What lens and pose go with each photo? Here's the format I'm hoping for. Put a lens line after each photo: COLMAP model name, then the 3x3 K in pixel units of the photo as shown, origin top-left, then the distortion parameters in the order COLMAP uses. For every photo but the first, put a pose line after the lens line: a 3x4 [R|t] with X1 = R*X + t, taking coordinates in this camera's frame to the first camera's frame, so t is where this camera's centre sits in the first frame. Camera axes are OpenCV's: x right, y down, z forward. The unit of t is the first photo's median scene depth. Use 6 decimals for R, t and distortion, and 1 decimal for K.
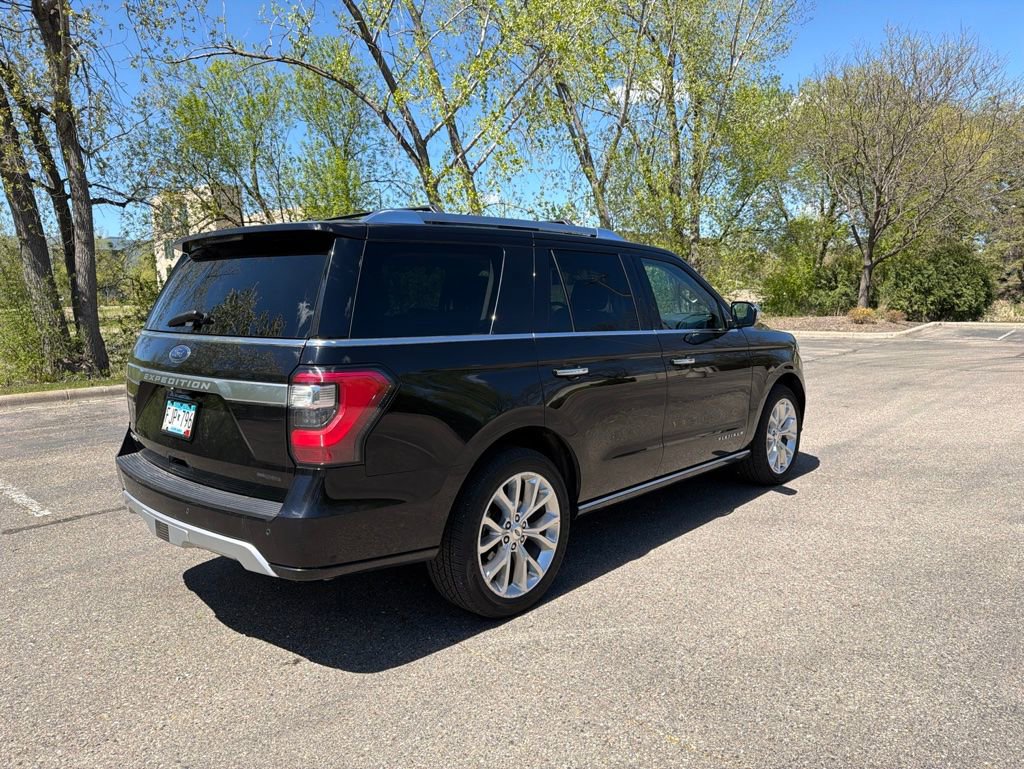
lens RADIAL K [[749.2, 0, 514.0], [0, 749.2, 381.9], [0, 0, 1]] dist [0.026361, -0.034162]
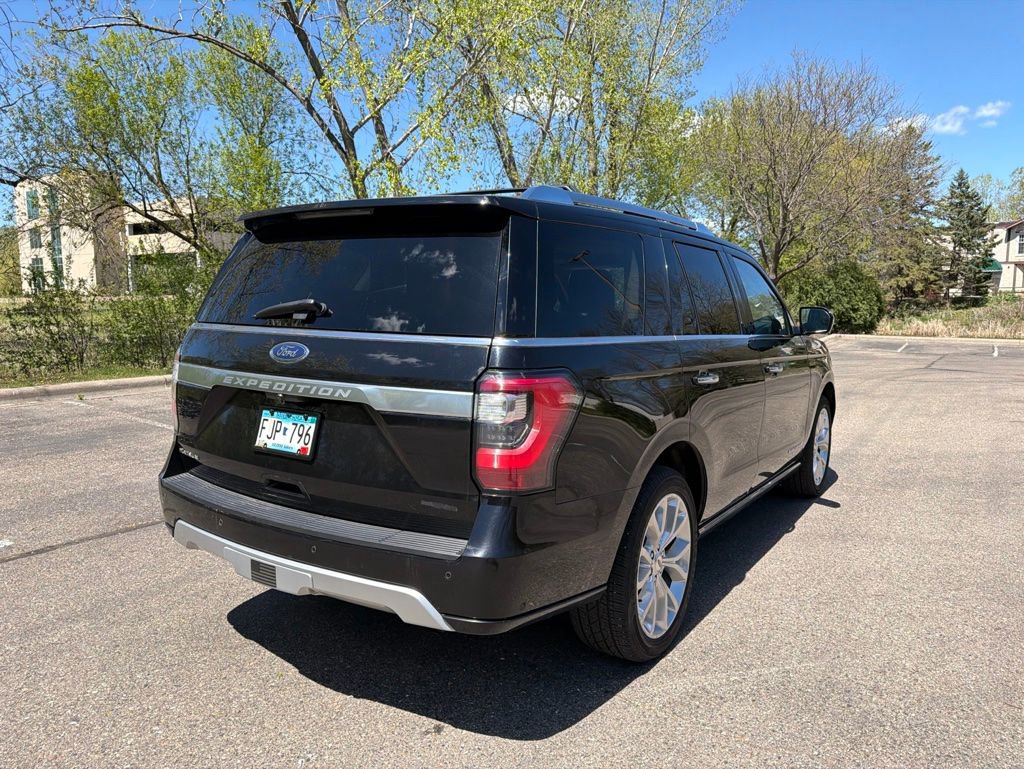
lens RADIAL K [[749.2, 0, 513.3], [0, 749.2, 384.1], [0, 0, 1]] dist [0.026361, -0.034162]
pose [[0.988598, 0.009849, 0.150259, -0.202910], [-0.009252, 0.999946, -0.004666, -0.001267], [-0.150296, 0.003222, 0.988636, 0.104769]]
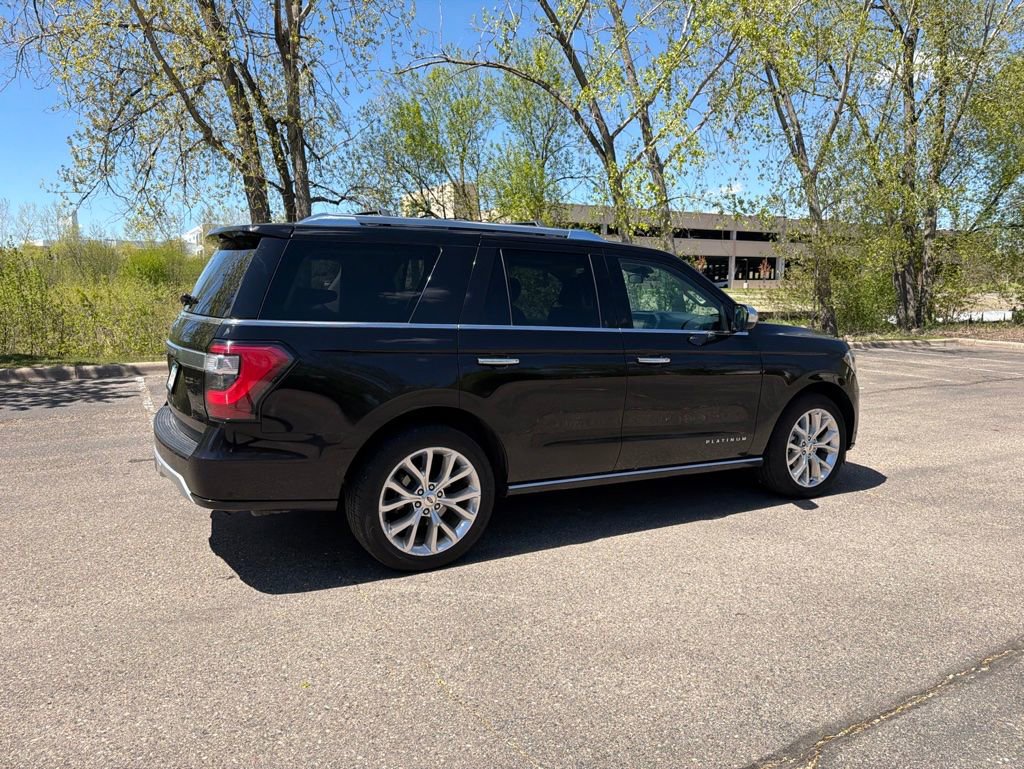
lens RADIAL K [[749.2, 0, 506.3], [0, 749.2, 384.8], [0, 0, 1]] dist [0.026361, -0.034162]
pose [[0.946972, 0.070873, -0.313403, 0.310250], [-0.066913, 0.997485, 0.023387, -0.004012], [0.314272, -0.001176, 0.949332, -0.024197]]
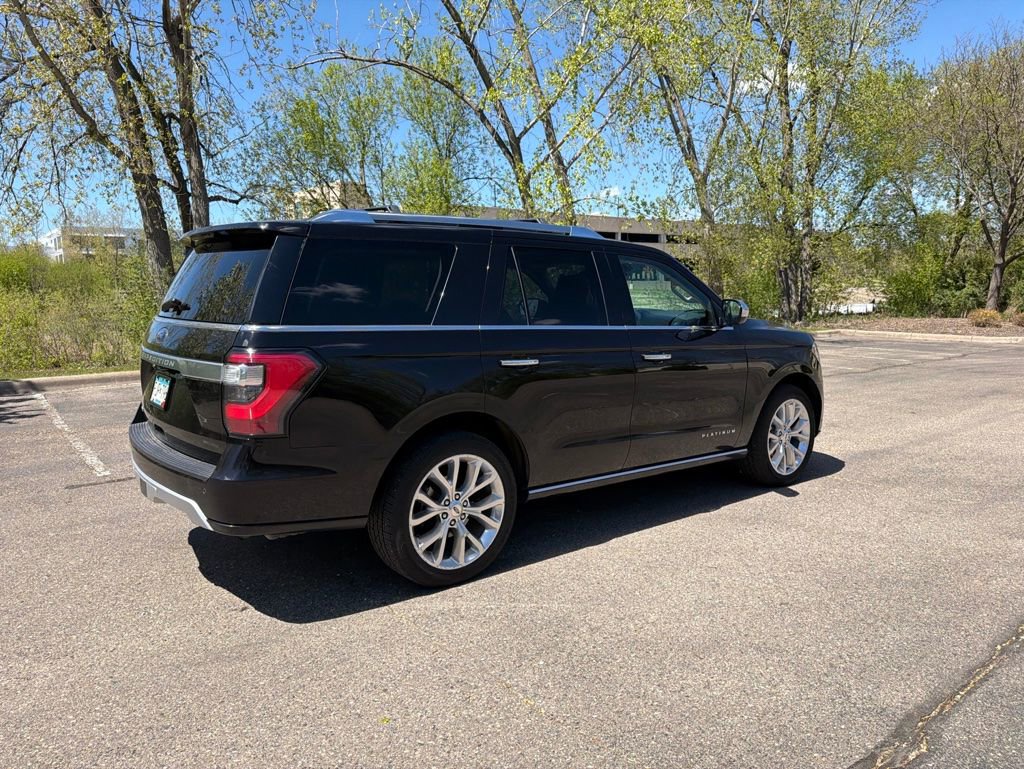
lens RADIAL K [[749.2, 0, 510.7], [0, 749.2, 383.6], [0, 0, 1]] dist [0.026361, -0.034162]
pose [[0.986097, 0.034982, -0.162450, 0.170224], [-0.033439, 0.999366, 0.012228, 0.002754], [0.162774, -0.006626, 0.986641, -0.032236]]
